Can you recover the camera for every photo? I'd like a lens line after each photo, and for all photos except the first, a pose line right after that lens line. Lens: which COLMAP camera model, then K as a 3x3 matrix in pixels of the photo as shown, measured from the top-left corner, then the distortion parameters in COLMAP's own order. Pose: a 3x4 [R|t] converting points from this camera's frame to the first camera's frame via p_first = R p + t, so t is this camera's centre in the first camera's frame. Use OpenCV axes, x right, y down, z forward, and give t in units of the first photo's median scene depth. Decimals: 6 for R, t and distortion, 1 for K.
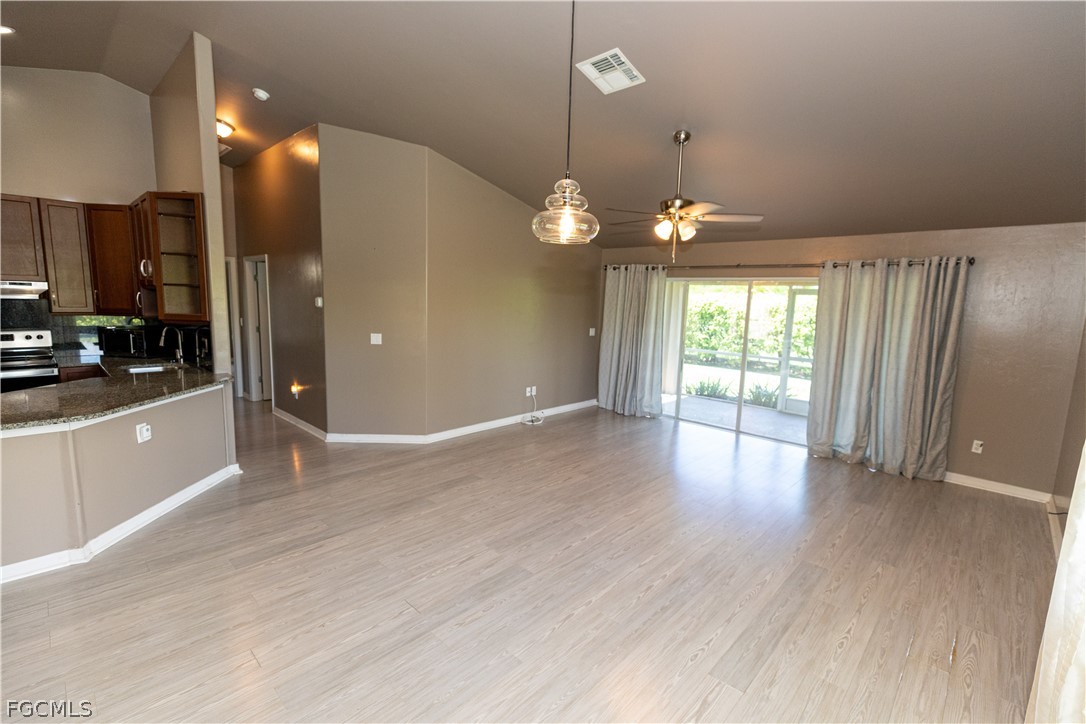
lens RADIAL K [[485.1, 0, 545.7], [0, 485.1, 360.8], [0, 0, 1]] dist [0.006790, 0.001079]
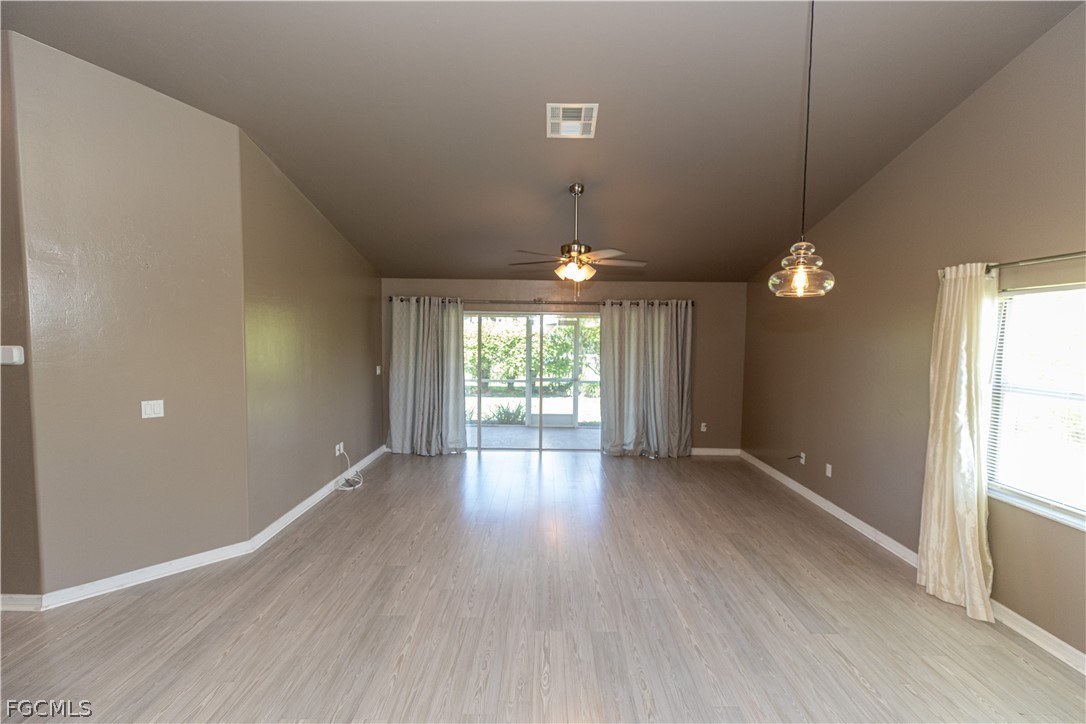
lens RADIAL K [[485.1, 0, 545.0], [0, 485.1, 361.6], [0, 0, 1]] dist [0.006790, 0.001079]
pose [[0.726108, -0.065974, 0.684408, -0.453922], [0.101538, 0.994761, -0.011834, -0.053231], [-0.680042, 0.078086, 0.729003, 0.225059]]
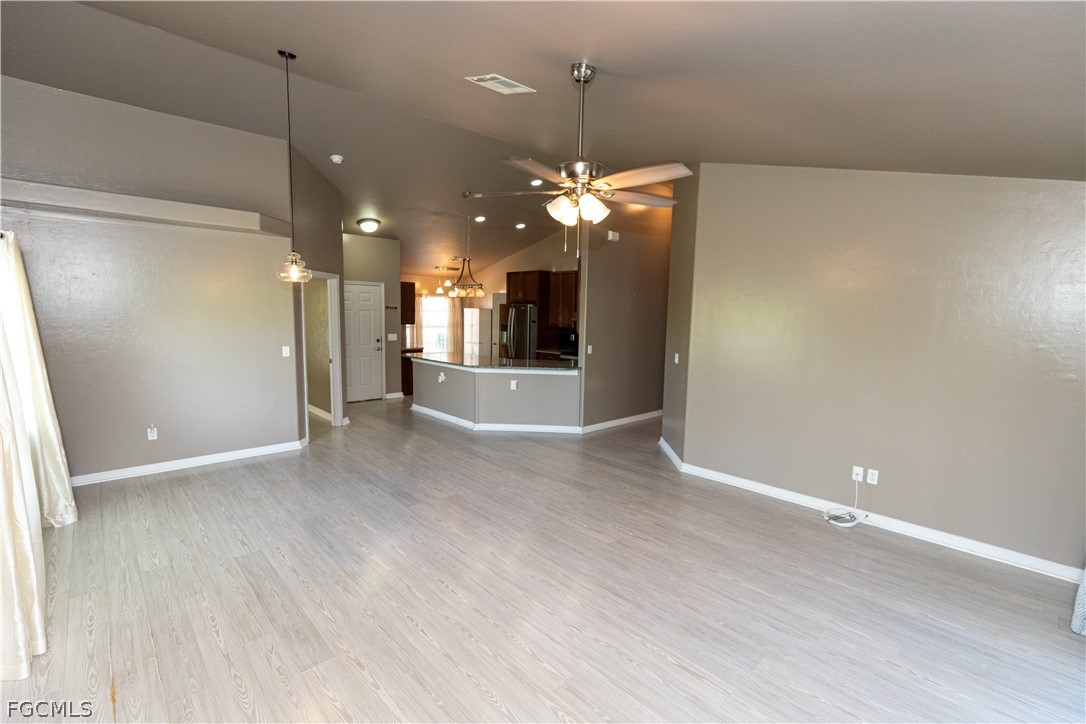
lens RADIAL K [[485.1, 0, 545.6], [0, 485.1, 350.4], [0, 0, 1]] dist [0.006790, 0.001079]
pose [[-0.057731, 0.049872, -0.997086, 0.815982], [-0.149005, 0.987134, 0.058002, -0.091742], [0.987150, 0.151920, -0.049557, 0.855403]]
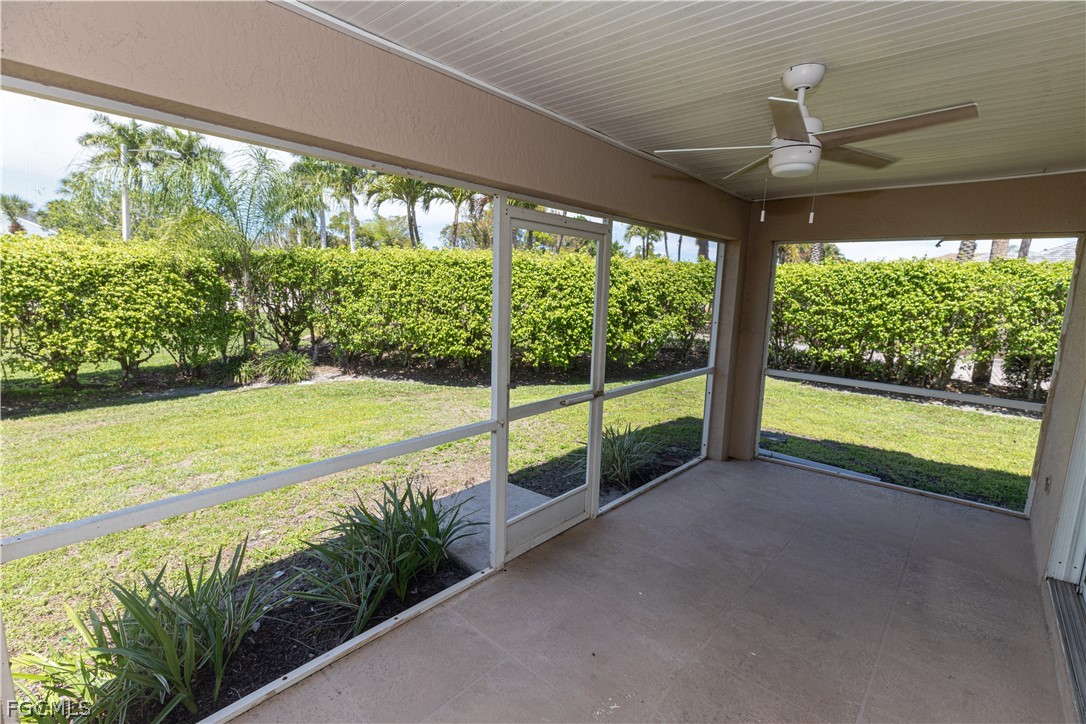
lens RADIAL K [[485.1, 0, 543.7], [0, 485.1, 362.3], [0, 0, 1]] dist [0.006790, 0.001079]
pose [[-0.024377, -0.196408, 0.980219, 0.254470], [0.095535, 0.975566, 0.197851, -0.188432], [-0.995128, 0.098468, -0.005017, 1.636003]]
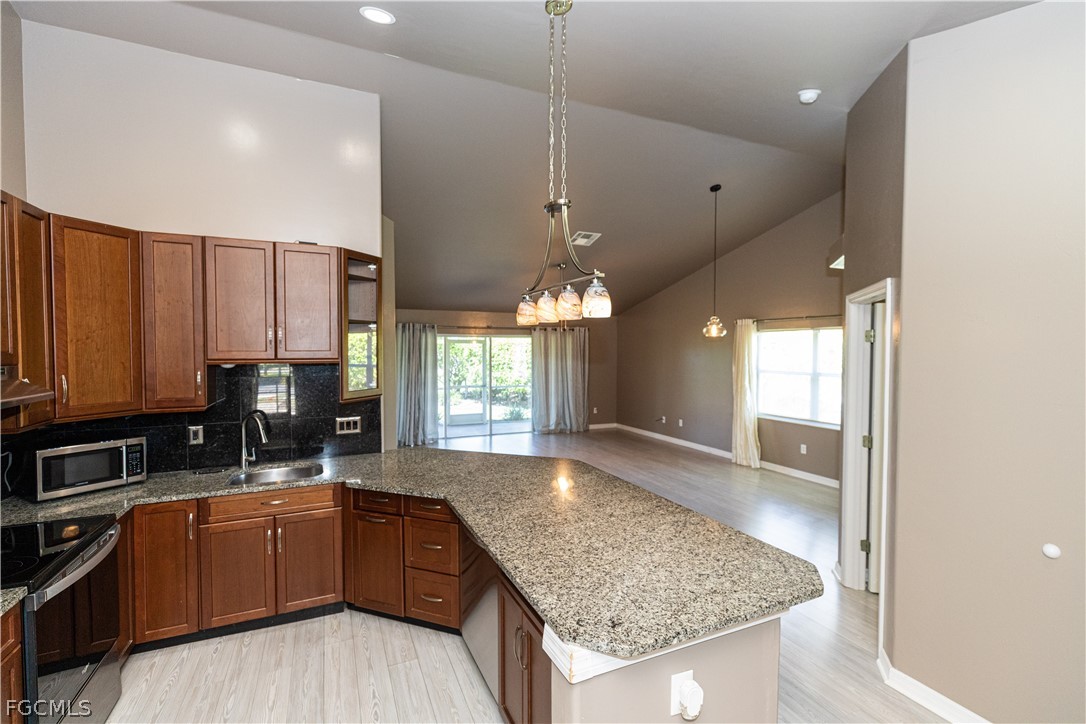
lens RADIAL K [[485.1, 0, 541.2], [0, 485.1, 364.6], [0, 0, 1]] dist [0.006790, 0.001079]
pose [[0.383798, -0.066060, 0.921051, -1.234022], [0.133129, 0.990976, 0.015601, -0.100438], [-0.913770, 0.116631, 0.389129, 0.316485]]
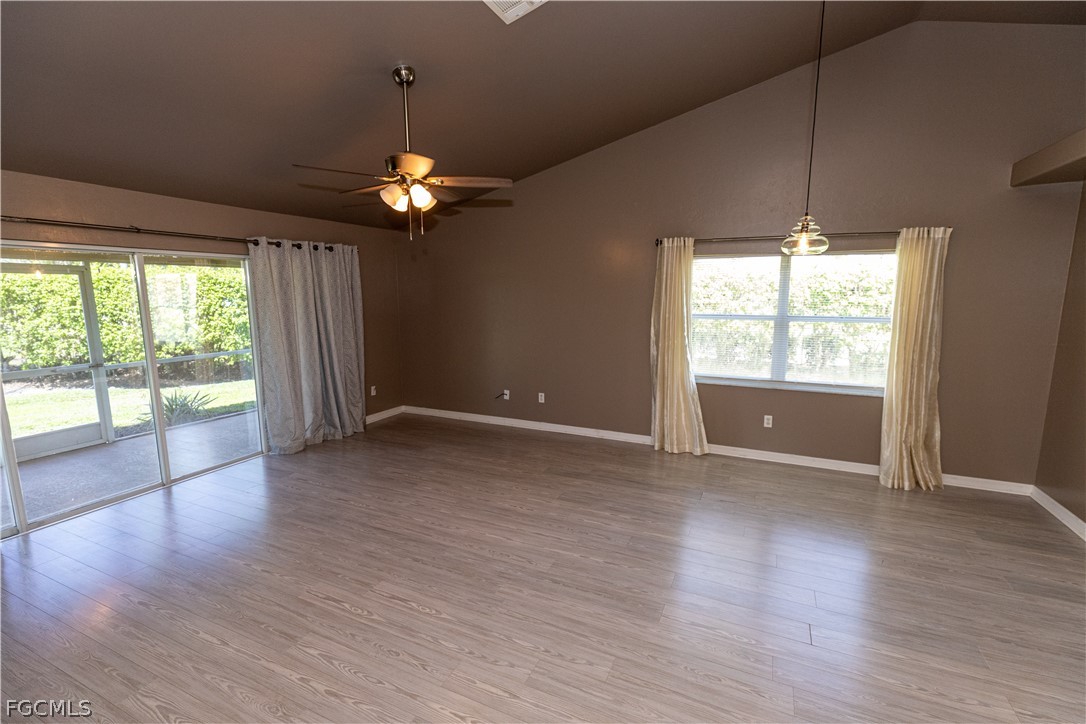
lens RADIAL K [[485.1, 0, 544.0], [0, 485.1, 361.9], [0, 0, 1]] dist [0.006790, 0.001079]
pose [[-0.314788, -0.172228, 0.933406, -0.480334], [0.114594, 0.969310, 0.217500, -0.133768], [-0.942219, 0.175429, -0.285390, 0.894552]]
